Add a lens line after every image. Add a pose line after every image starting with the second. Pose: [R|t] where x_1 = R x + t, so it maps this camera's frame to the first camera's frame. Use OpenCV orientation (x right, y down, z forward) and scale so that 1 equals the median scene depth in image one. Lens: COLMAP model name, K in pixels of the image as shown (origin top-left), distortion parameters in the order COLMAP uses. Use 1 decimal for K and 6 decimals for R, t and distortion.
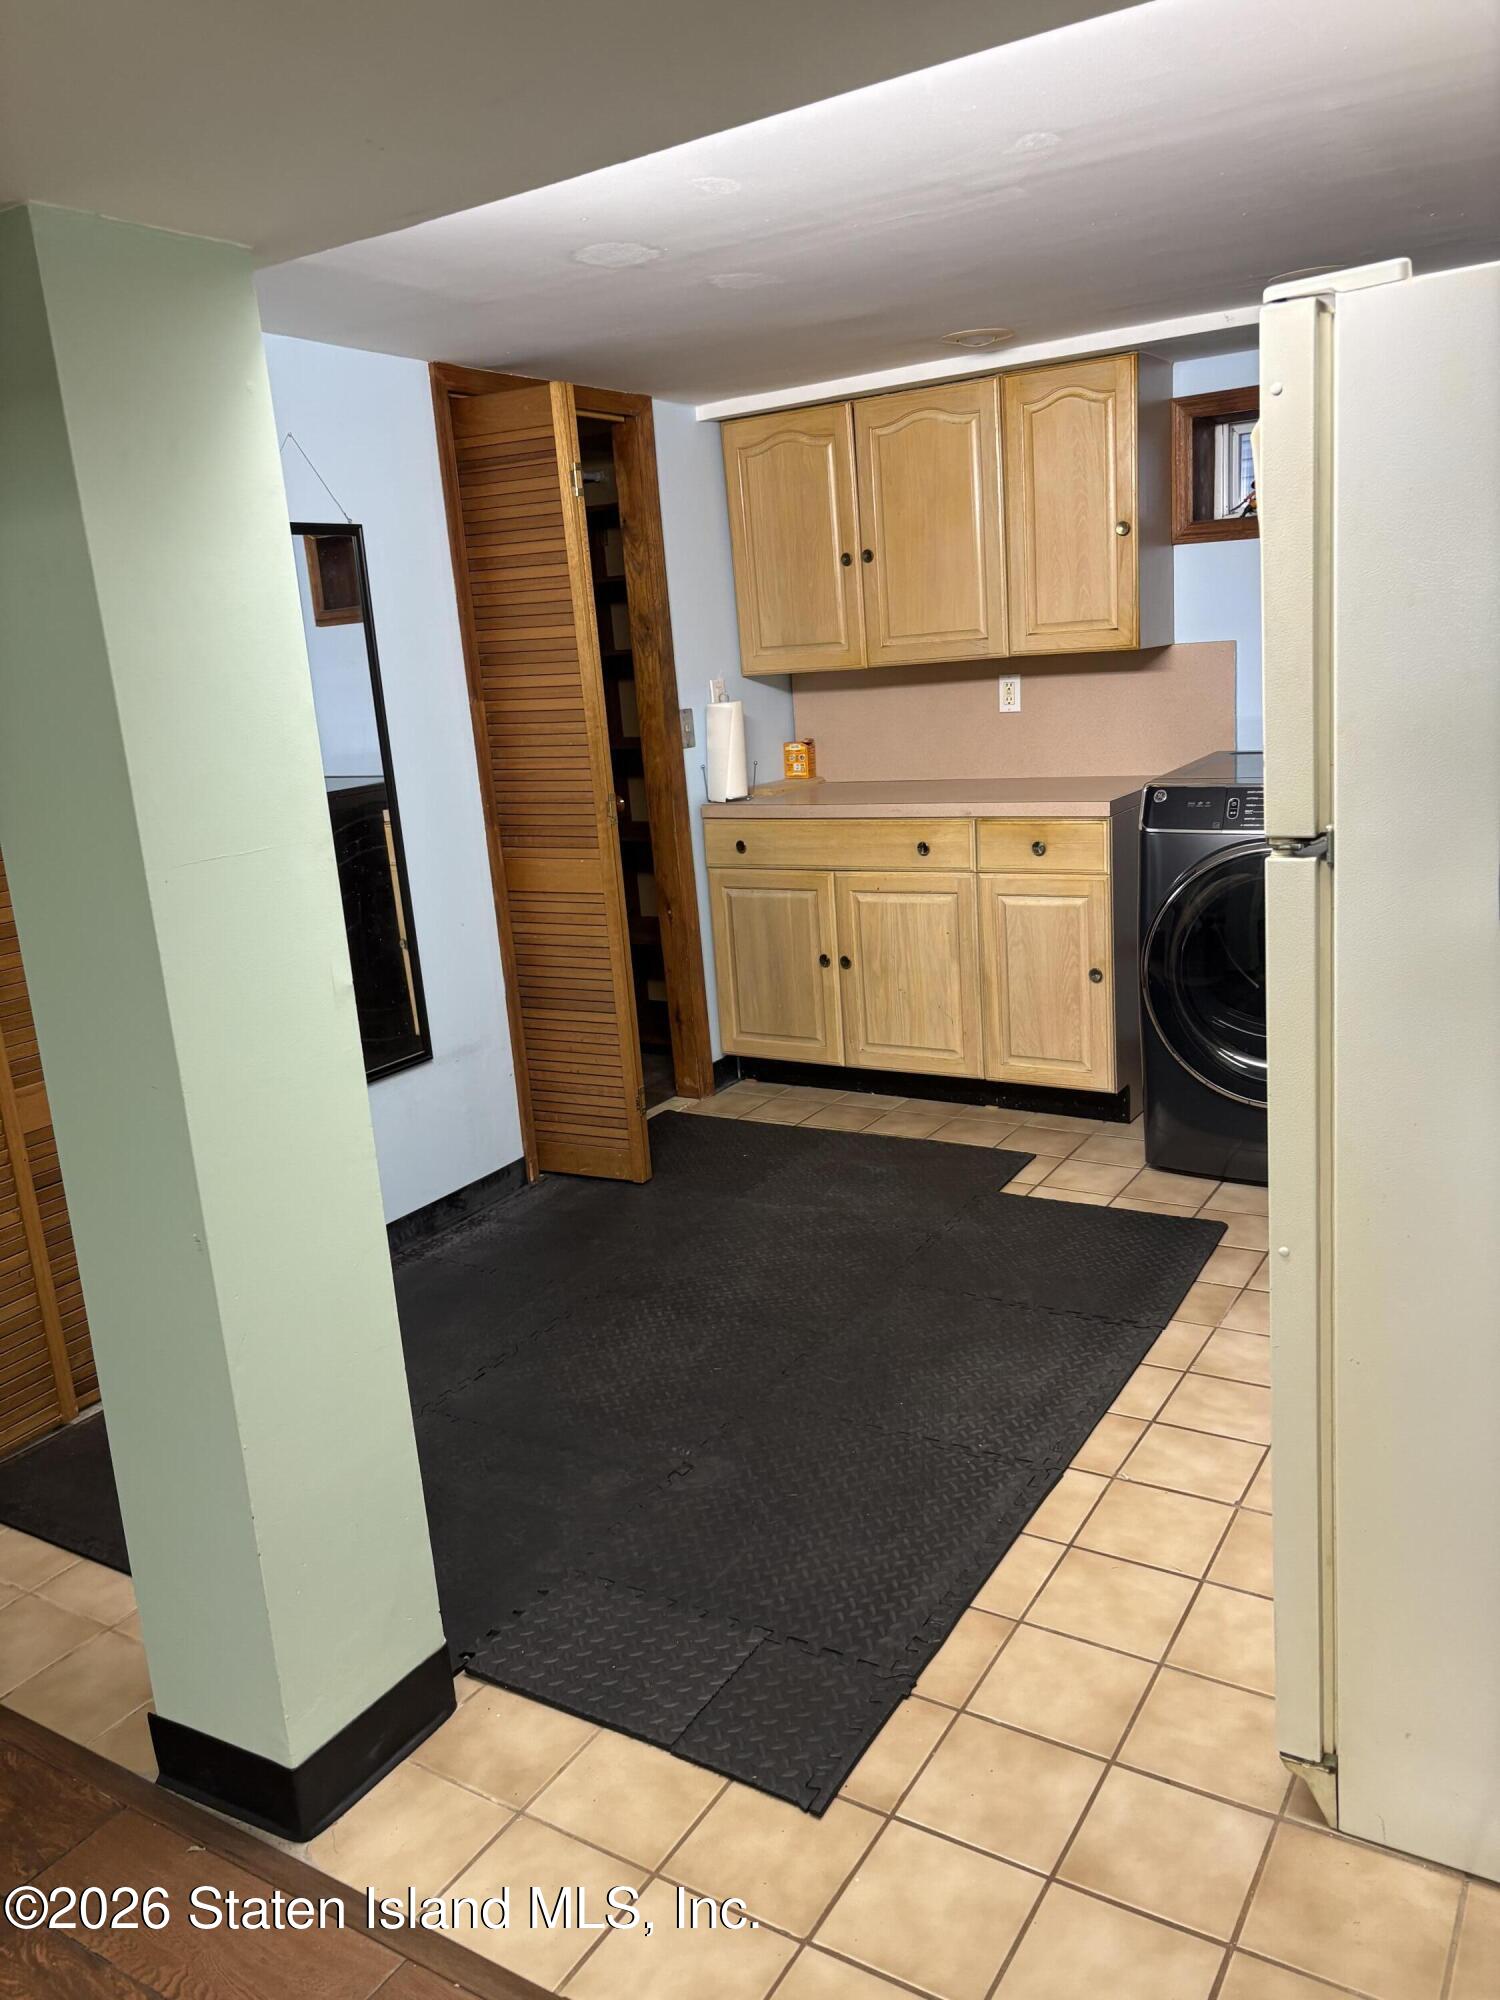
lens RADIAL K [[1517.6, 0, 750.0], [0, 1517.6, 1000.0], [0, 0, 1]] dist [0.075230, -0.010086]
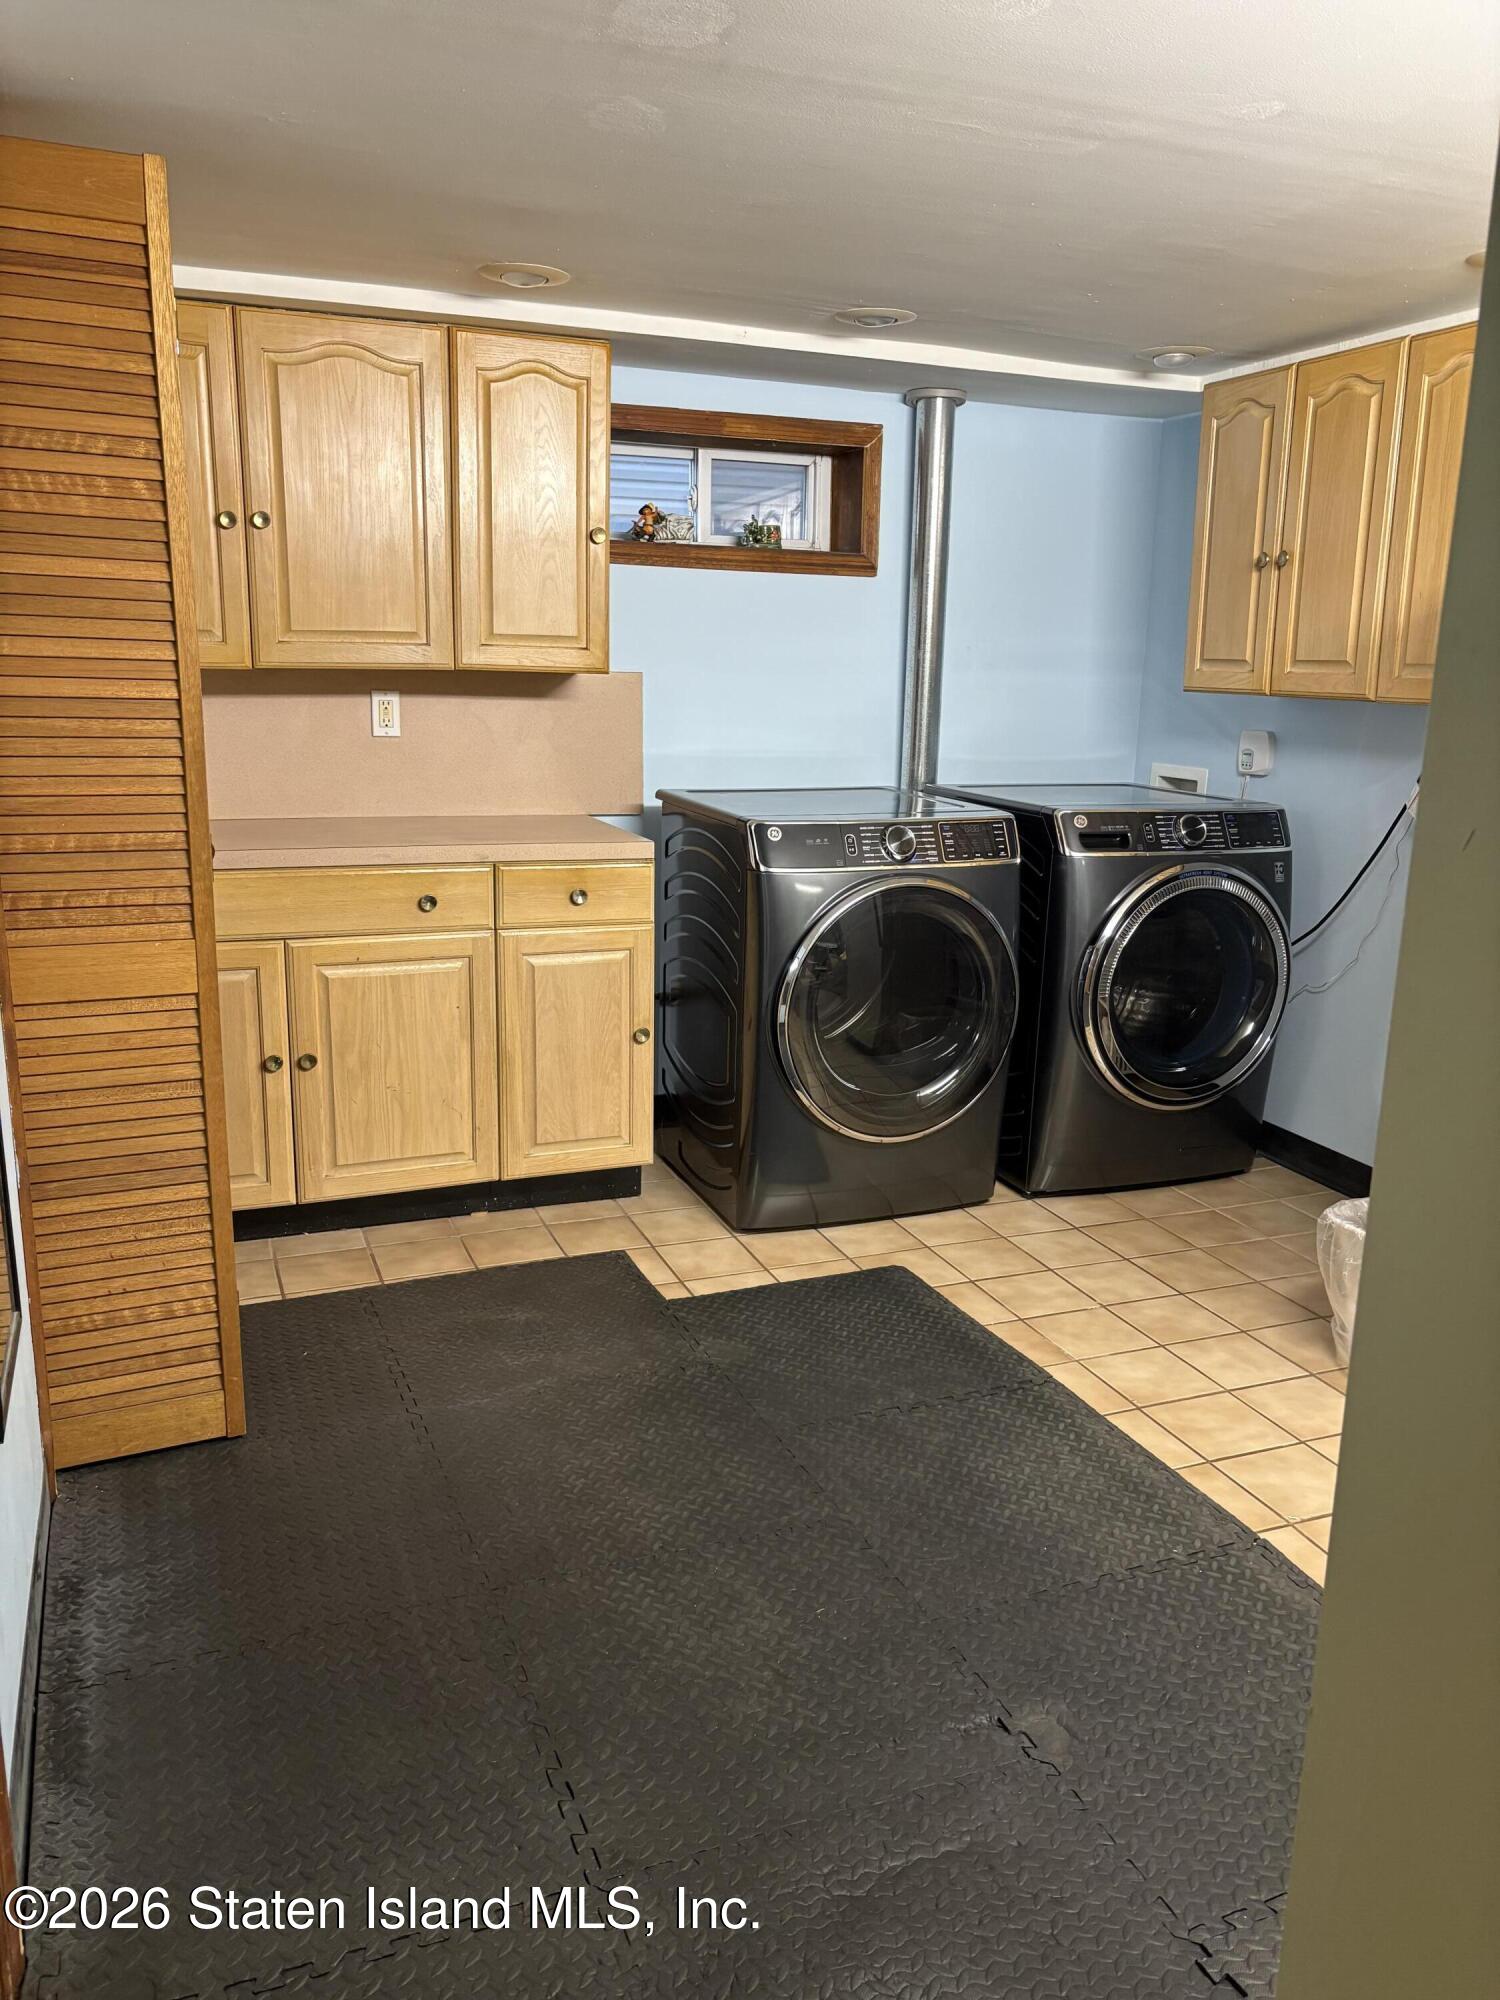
lens RADIAL K [[1516.1, 0, 750.0], [0, 1516.1, 1000.0], [0, 0, 1]] dist [0.057477, -0.067196]
pose [[0.582198, -0.096714, 0.807274, -0.436044], [0.122550, 0.991995, 0.030463, -0.054643], [-0.803758, 0.081196, 0.589389, 0.414856]]
